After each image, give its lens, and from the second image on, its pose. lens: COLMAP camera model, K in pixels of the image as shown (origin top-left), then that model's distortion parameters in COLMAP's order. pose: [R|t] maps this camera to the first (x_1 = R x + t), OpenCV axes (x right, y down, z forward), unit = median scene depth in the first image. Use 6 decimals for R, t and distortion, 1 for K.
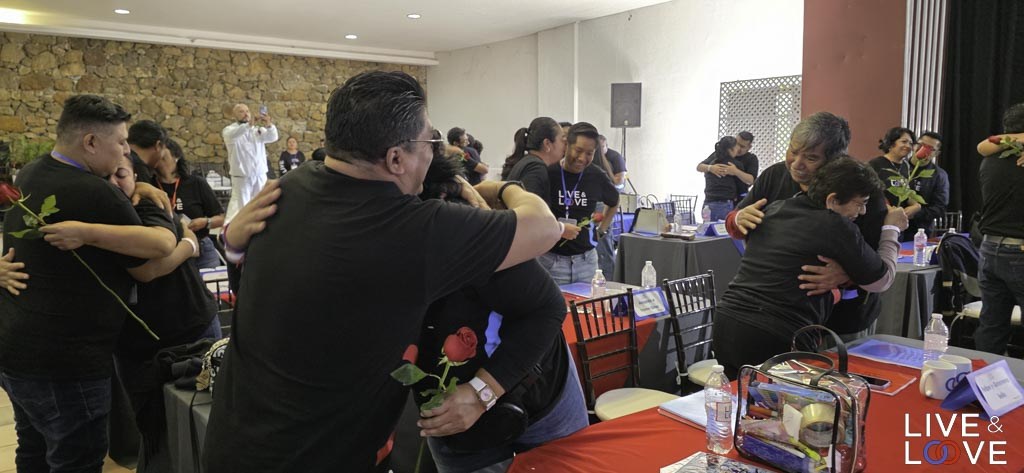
lens RADIAL K [[691.7, 0, 508.6], [0, 691.7, 231.3], [0, 0, 1]] dist [0.053976, -0.046414]
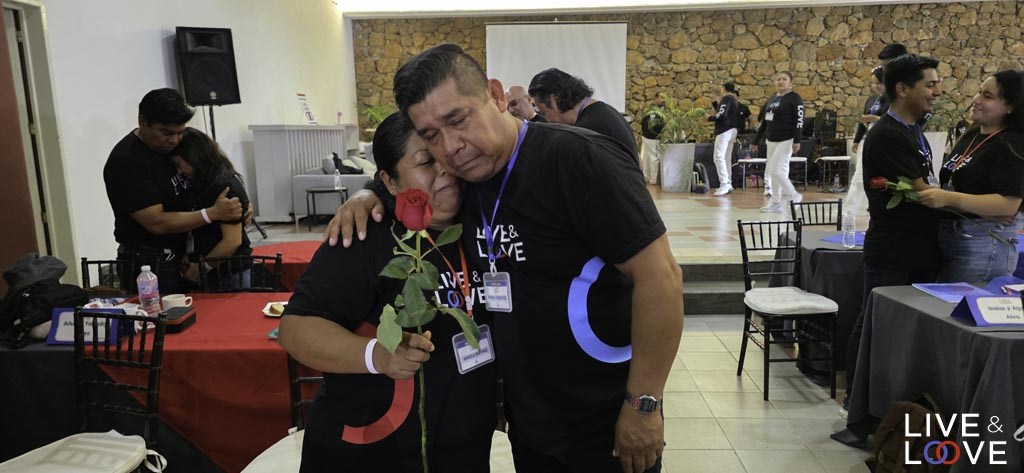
lens RADIAL K [[691.7, 0, 516.3], [0, 691.7, 239.6], [0, 0, 1]] dist [0.053976, -0.046414]
pose [[0.775560, 0.087110, -0.625234, -0.321394], [-0.056107, 0.996026, 0.069173, 0.021626], [0.628775, -0.018568, 0.777366, -0.119368]]
